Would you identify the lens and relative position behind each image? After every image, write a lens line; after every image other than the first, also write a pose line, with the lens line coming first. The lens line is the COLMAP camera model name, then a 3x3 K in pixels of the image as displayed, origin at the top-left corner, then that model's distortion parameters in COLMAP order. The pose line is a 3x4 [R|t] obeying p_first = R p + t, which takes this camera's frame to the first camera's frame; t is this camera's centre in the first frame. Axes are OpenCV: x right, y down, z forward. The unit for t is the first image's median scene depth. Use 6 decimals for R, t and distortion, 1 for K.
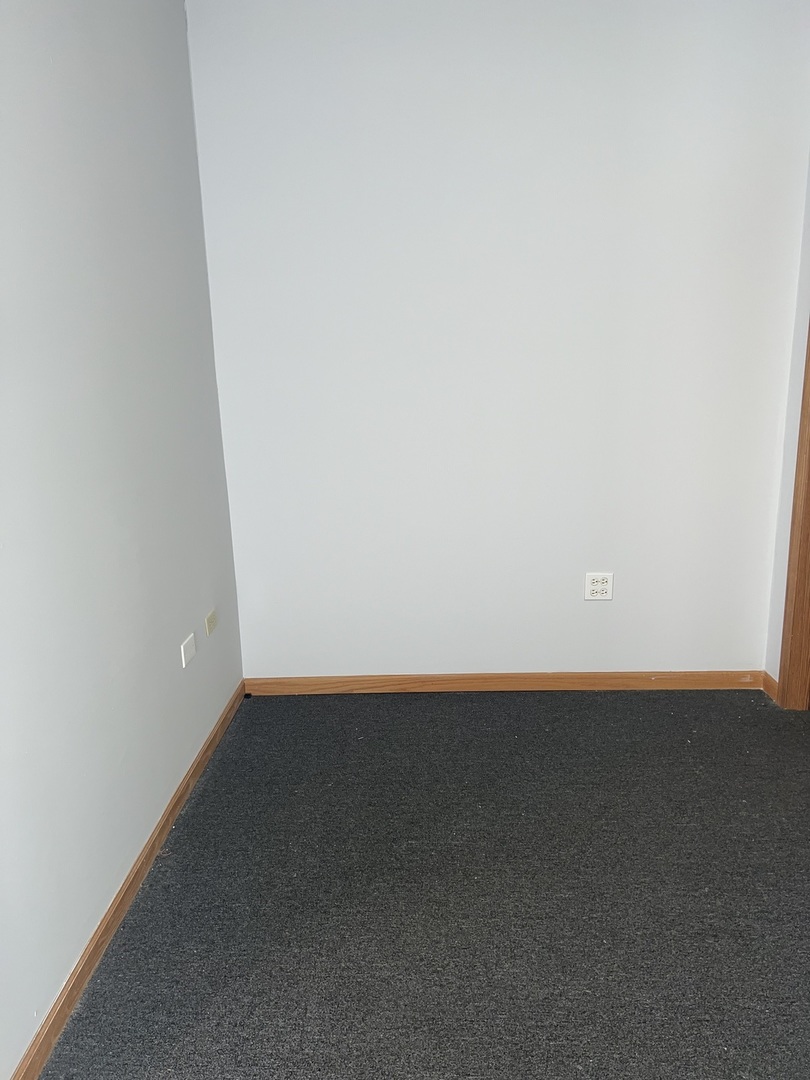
lens RADIAL K [[825.8, 0, 405.0], [0, 825.8, 540.0], [0, 0, 1]] dist [0.069297, -0.082435]
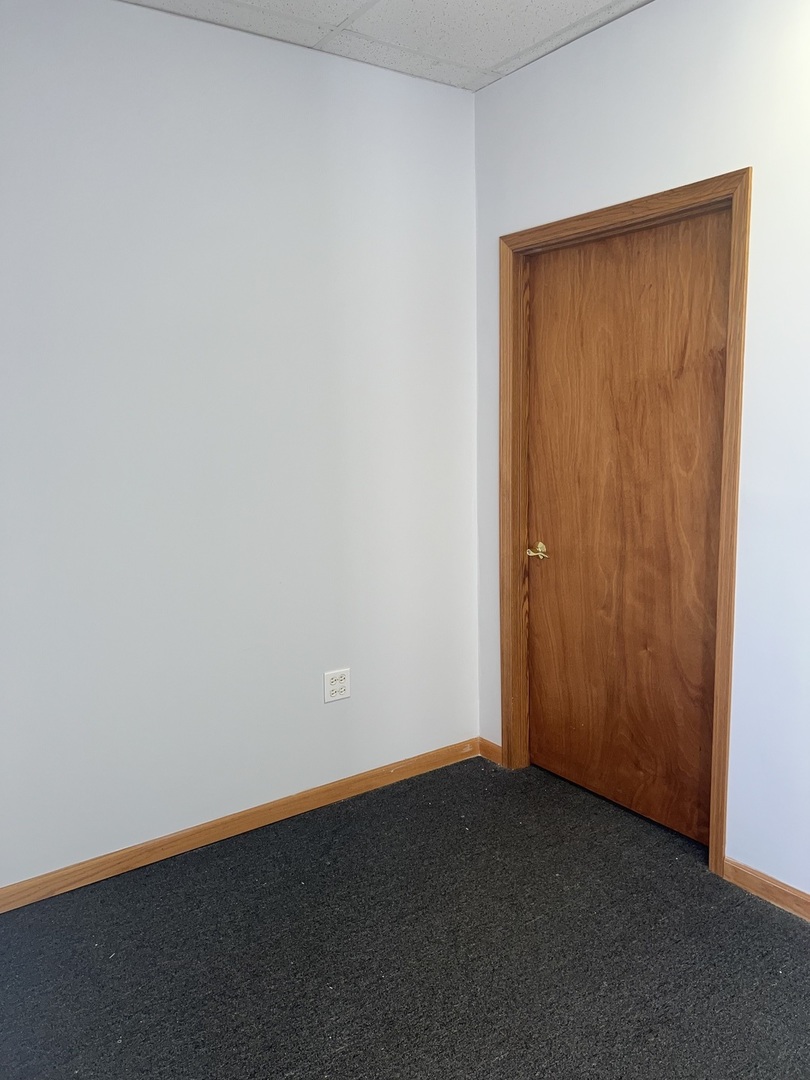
lens RADIAL K [[825.8, 0, 405.0], [0, 825.8, 540.0], [0, 0, 1]] dist [0.069297, -0.082435]
pose [[0.802477, -0.081962, 0.591027, -0.234624], [0.138097, 0.989139, -0.050333, -0.046342], [-0.580482, 0.122010, 0.805080, 0.199661]]
